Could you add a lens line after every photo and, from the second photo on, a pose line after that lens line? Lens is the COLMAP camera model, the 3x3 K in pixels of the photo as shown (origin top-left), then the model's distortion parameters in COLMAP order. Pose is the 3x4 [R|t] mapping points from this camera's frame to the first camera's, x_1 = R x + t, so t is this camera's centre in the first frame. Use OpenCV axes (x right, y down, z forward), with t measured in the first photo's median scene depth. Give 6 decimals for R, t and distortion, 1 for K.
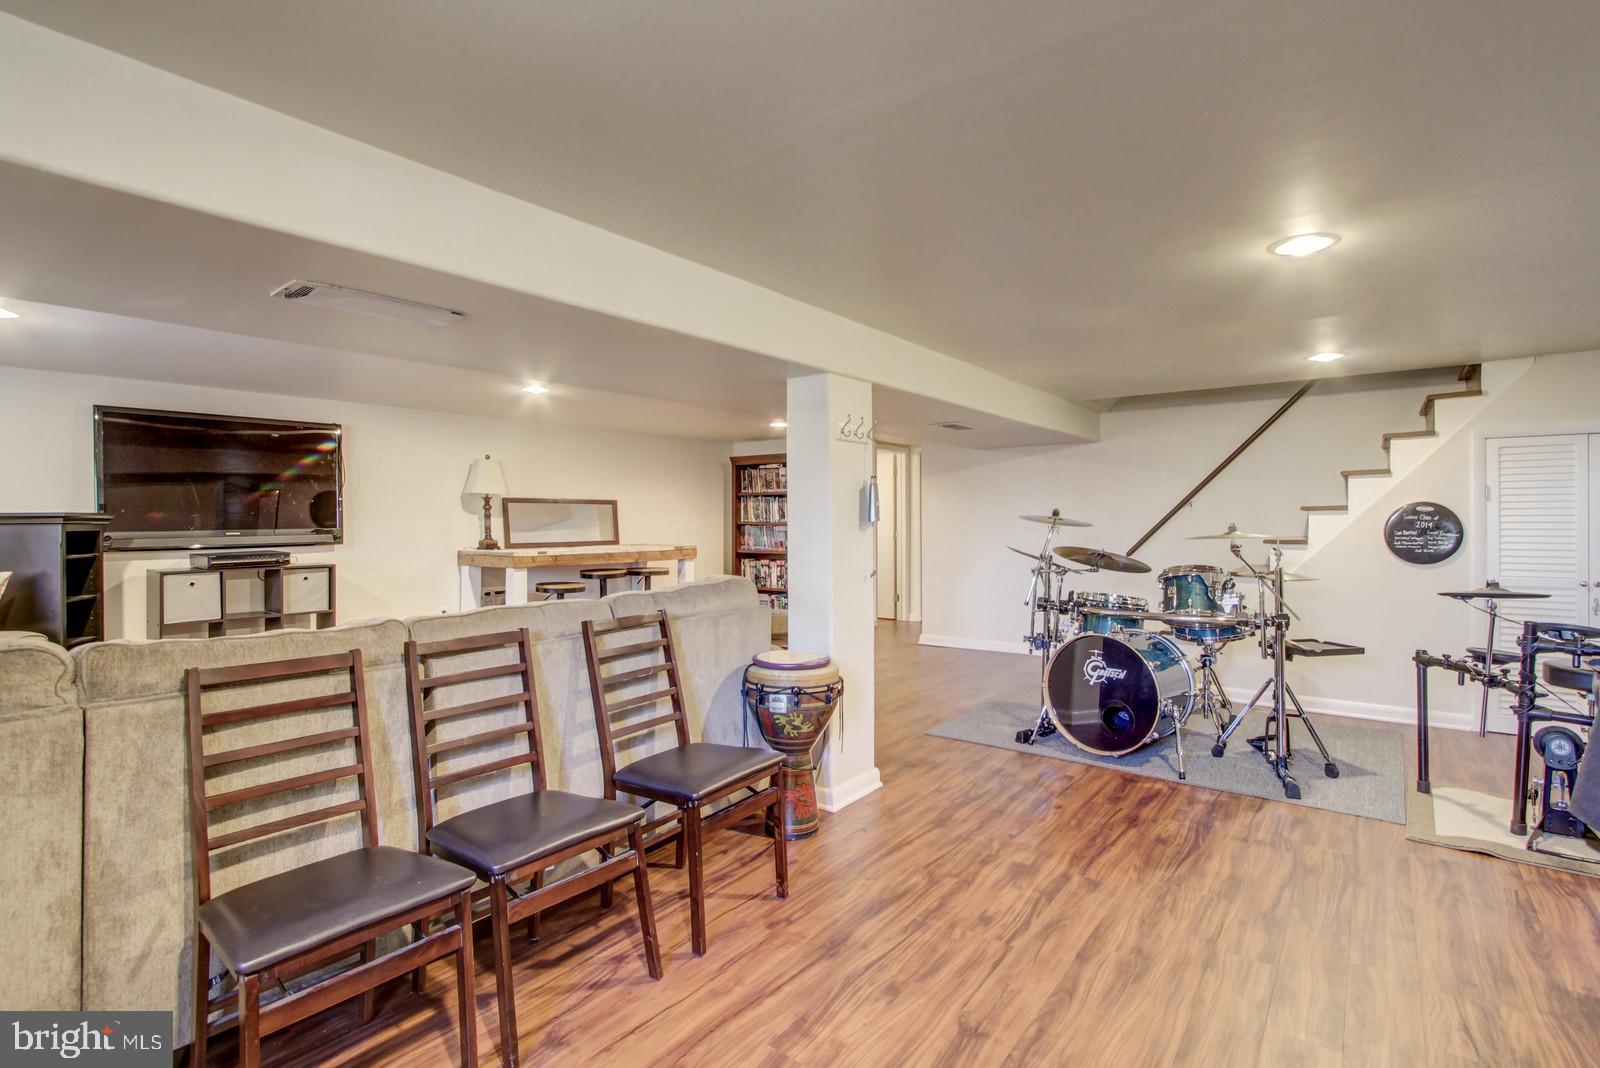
lens RADIAL K [[745.1, 0, 790.6], [0, 745.1, 531.1], [0, 0, 1]] dist [-0.008461, -0.000506]
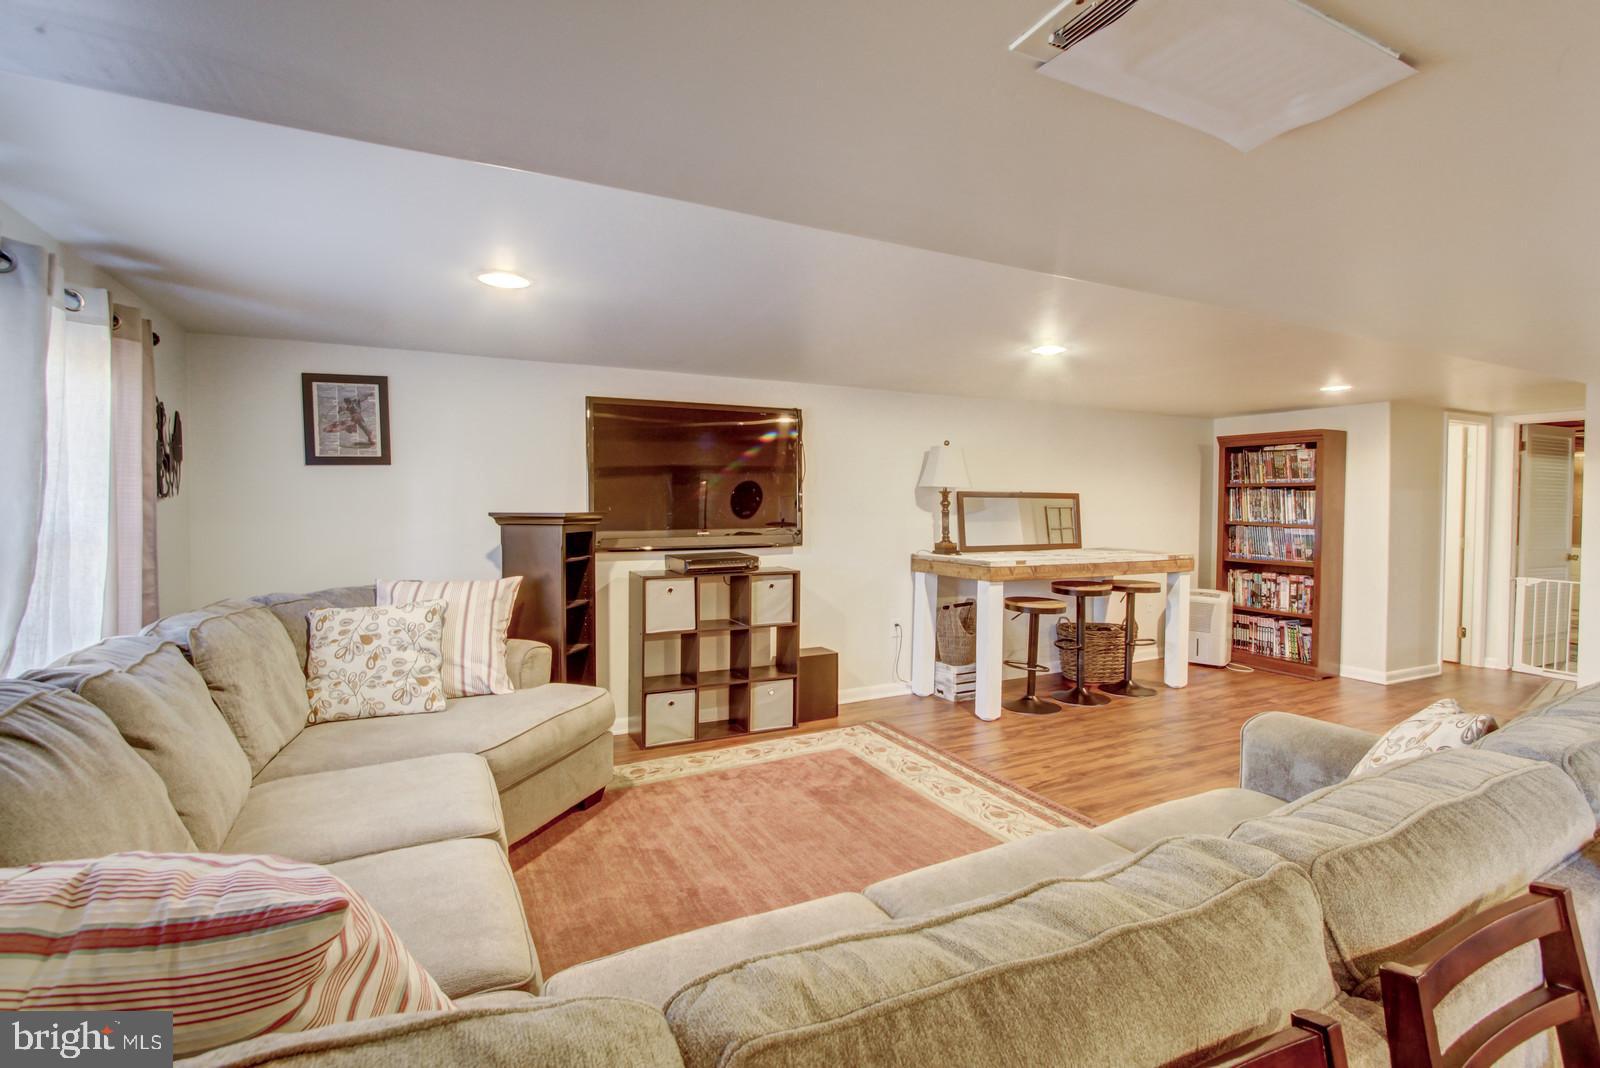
lens RADIAL K [[745.1, 0, 806.1], [0, 745.1, 528.8], [0, 0, 1]] dist [-0.008461, -0.000506]
pose [[0.903090, 0.023534, -0.428807, -0.189338], [-0.016895, 0.999671, 0.019284, -0.017031], [0.429120, -0.010170, 0.903190, 0.174880]]
